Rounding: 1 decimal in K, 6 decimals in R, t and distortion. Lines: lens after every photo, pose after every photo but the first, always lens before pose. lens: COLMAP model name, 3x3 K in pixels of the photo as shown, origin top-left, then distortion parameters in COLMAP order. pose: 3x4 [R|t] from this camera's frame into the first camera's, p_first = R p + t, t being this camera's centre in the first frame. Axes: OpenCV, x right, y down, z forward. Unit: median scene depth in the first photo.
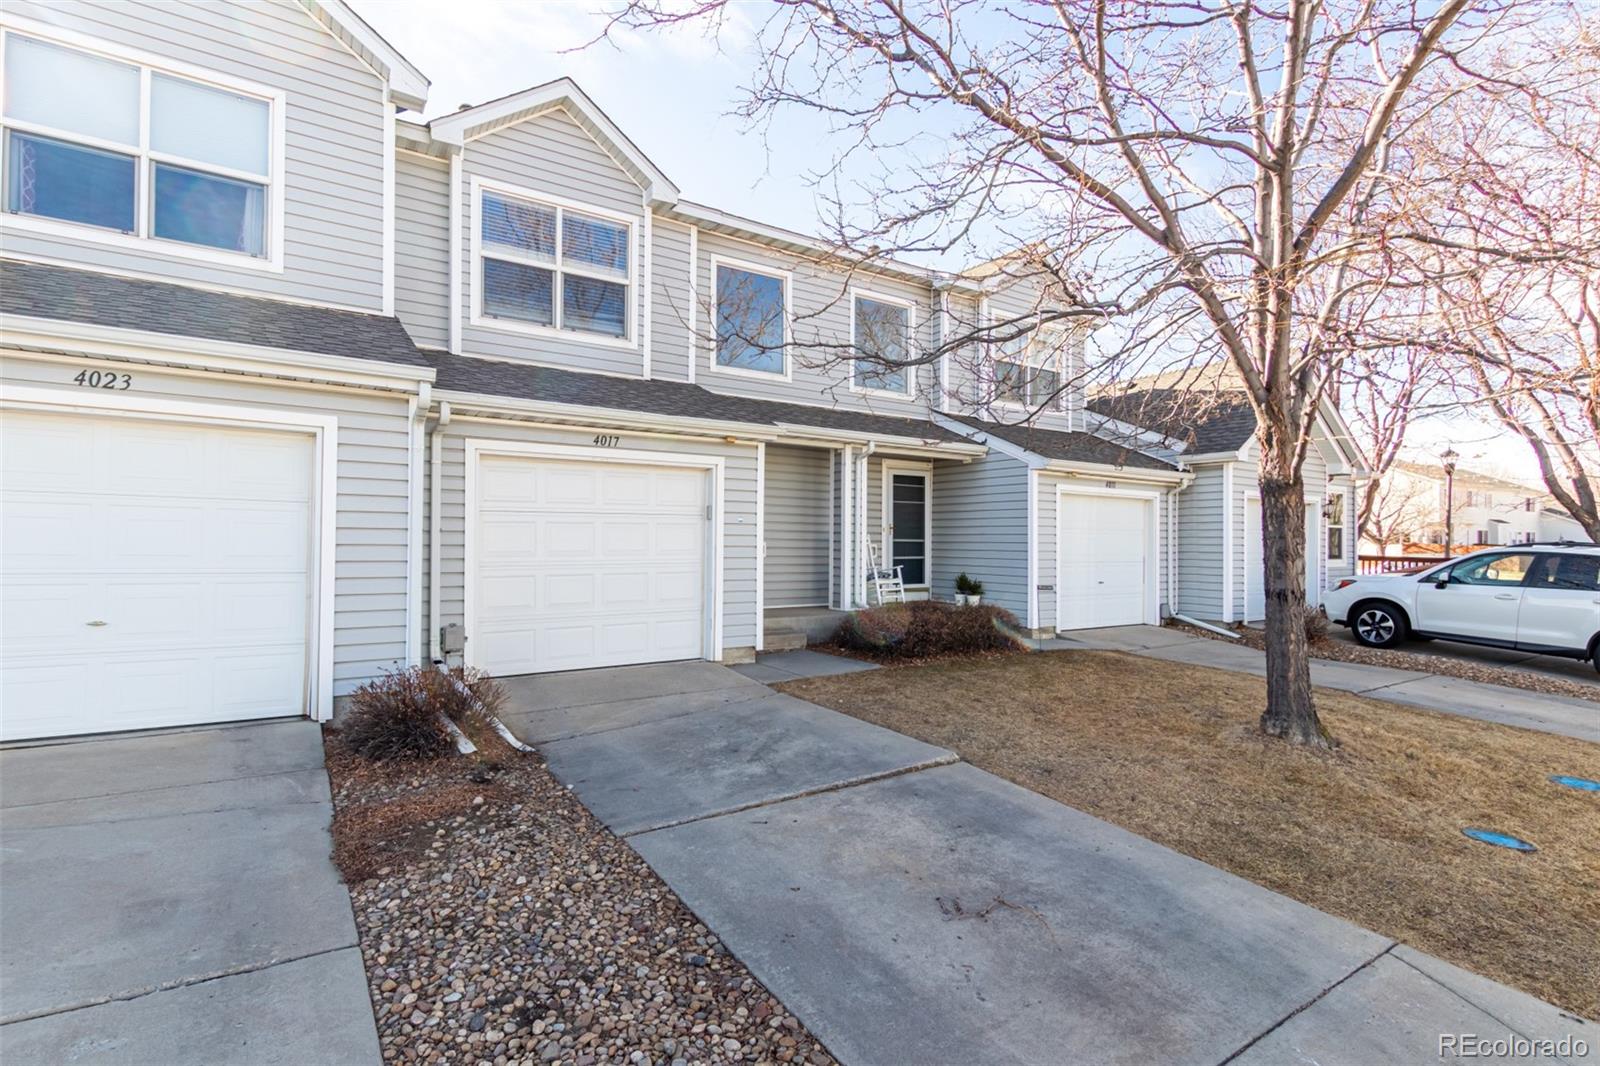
lens RADIAL K [[778.4, 0, 806.3], [0, 778.4, 537.7], [0, 0, 1]] dist [0.014639, -0.000687]
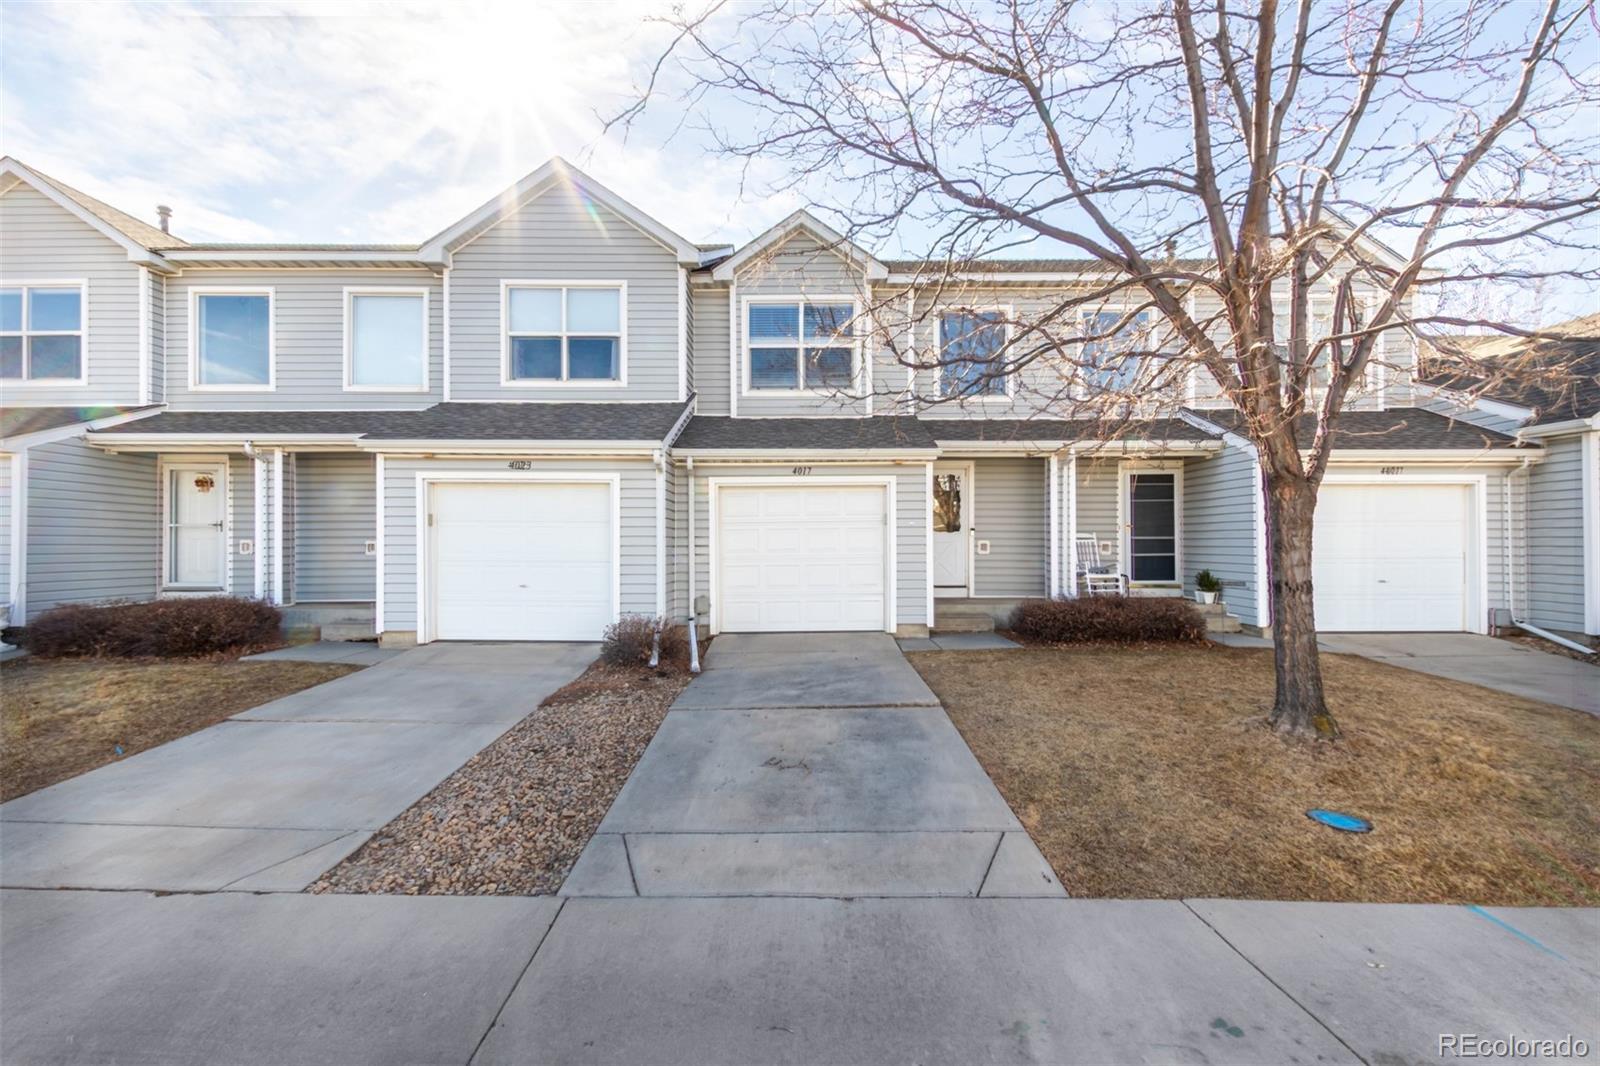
lens RADIAL K [[740.3, 0, 801.7], [0, 740.3, 538.1], [0, 0, 1]] dist [0.012088, -0.002479]
pose [[0.832480, -0.015730, -0.553831, 0.432742], [0.014756, 0.999872, -0.006218, 0.004999], [0.553858, -0.002996, 0.832606, -0.103069]]
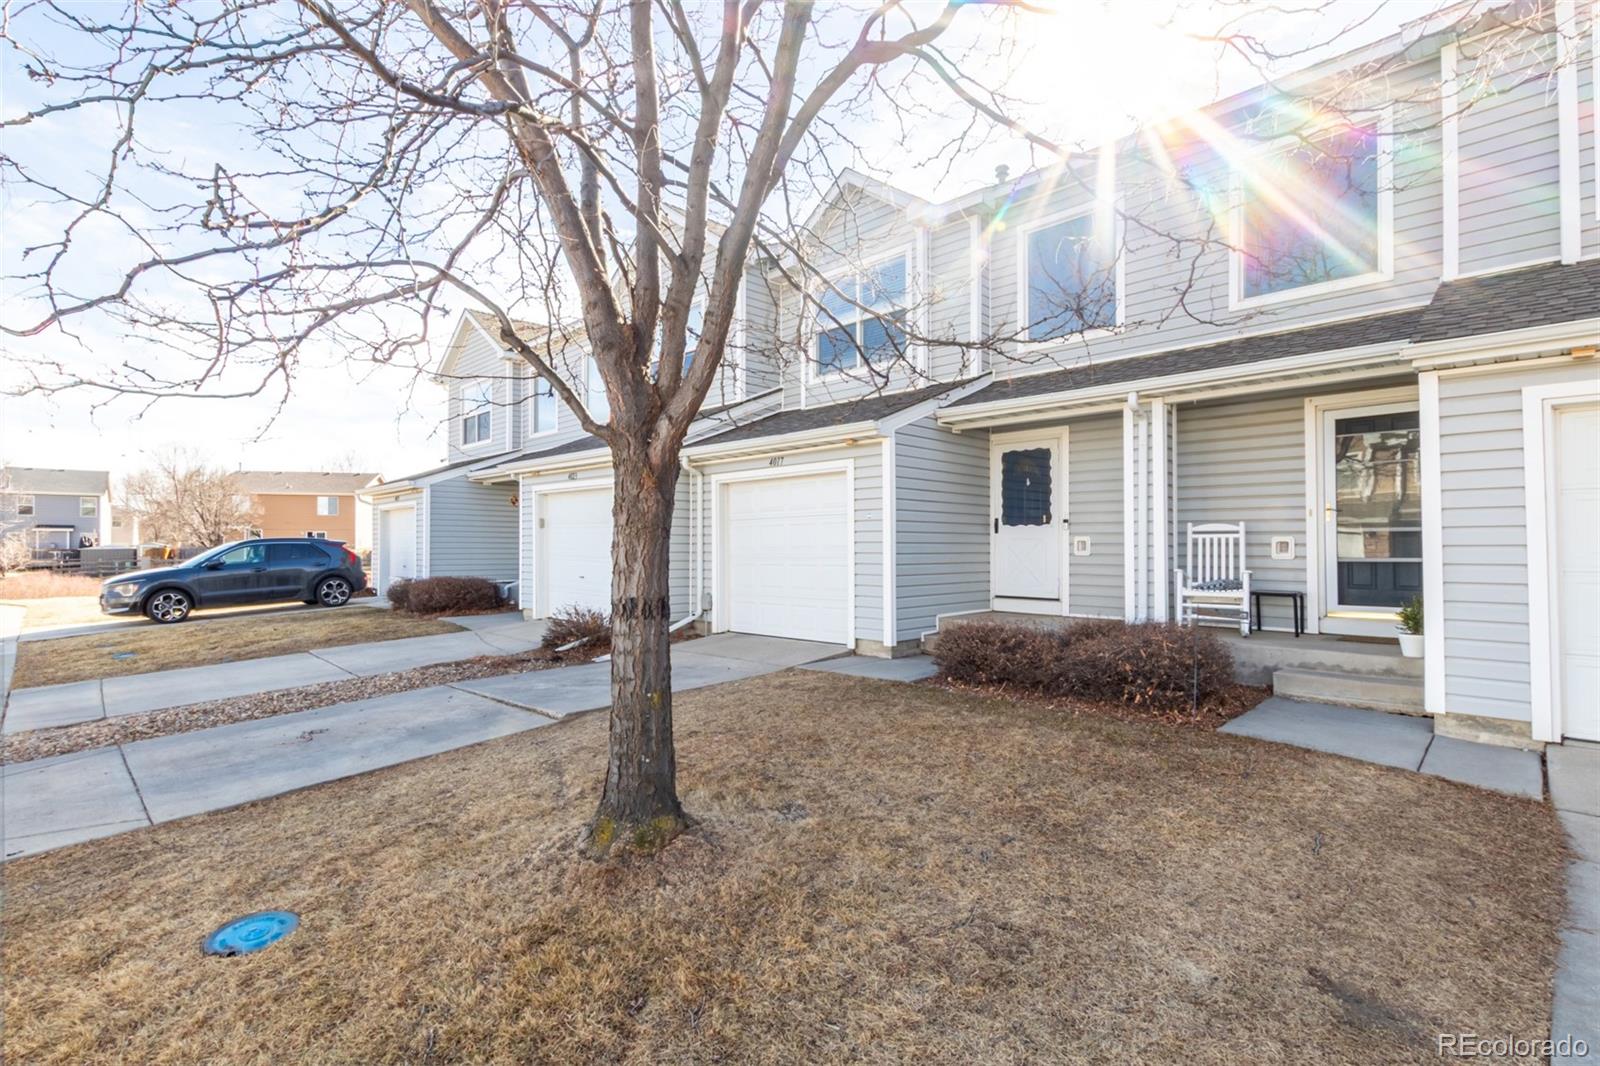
lens RADIAL K [[740.3, 0, 797.0], [0, 740.3, 537.1], [0, 0, 1]] dist [0.012088, -0.002479]
pose [[0.215308, -0.021715, -0.976305, 0.844404], [0.011756, 0.999738, -0.019643, 0.022197], [0.976475, -0.007248, 0.215507, 0.693345]]
